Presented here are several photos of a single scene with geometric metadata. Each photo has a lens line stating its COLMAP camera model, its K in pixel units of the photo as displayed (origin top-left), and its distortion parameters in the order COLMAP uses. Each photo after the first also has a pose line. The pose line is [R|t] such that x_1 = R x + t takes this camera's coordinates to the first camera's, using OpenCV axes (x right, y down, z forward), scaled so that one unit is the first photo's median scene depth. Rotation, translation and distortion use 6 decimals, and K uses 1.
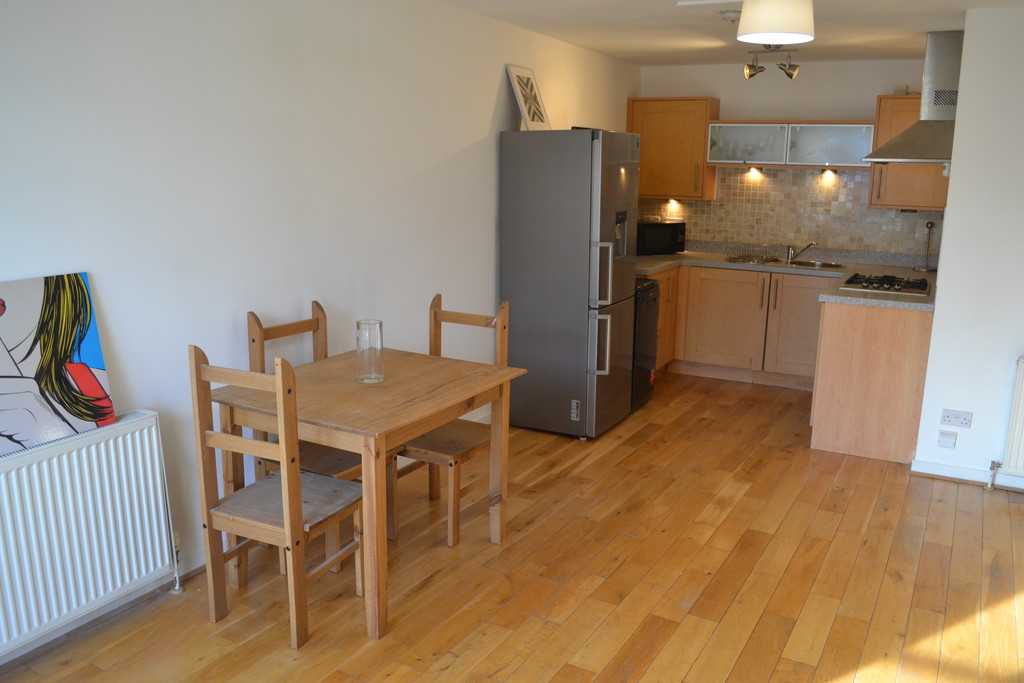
lens RADIAL K [[817.9, 0, 508.0], [0, 817.9, 344.6], [0, 0, 1]] dist [-0.086238, 0.019632]
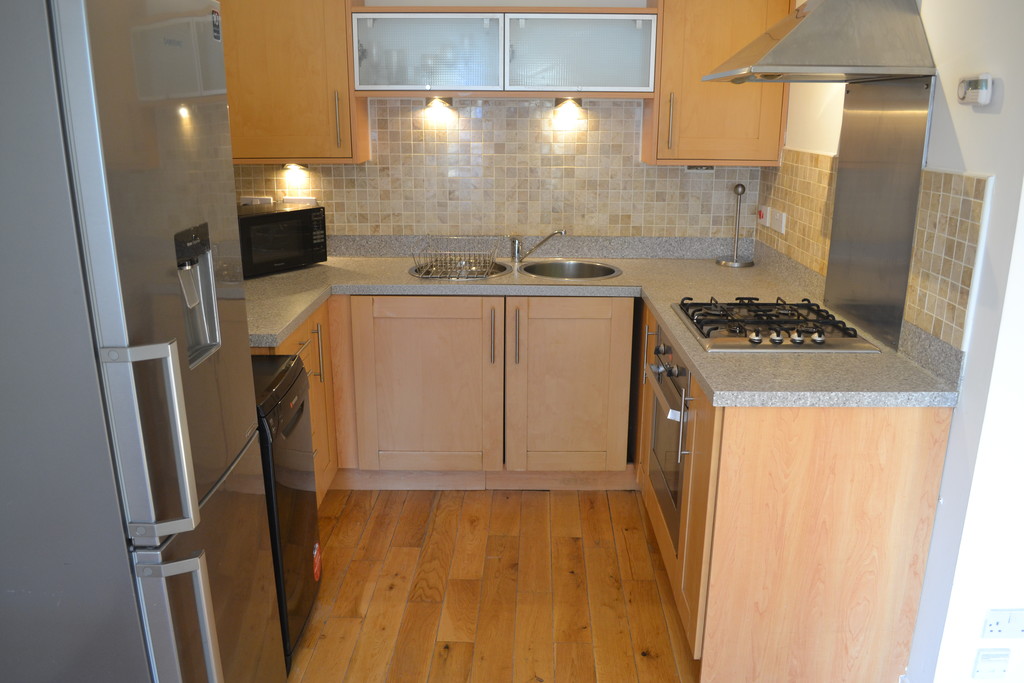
lens RADIAL K [[817.9, 0, 515.6], [0, 817.9, 348.5], [0, 0, 1]] dist [-0.086238, 0.019632]
pose [[0.876175, -0.143695, 0.460075, 0.074687], [0.111259, 0.989044, 0.097025, -0.101662], [-0.468977, -0.033823, 0.882563, 0.497705]]
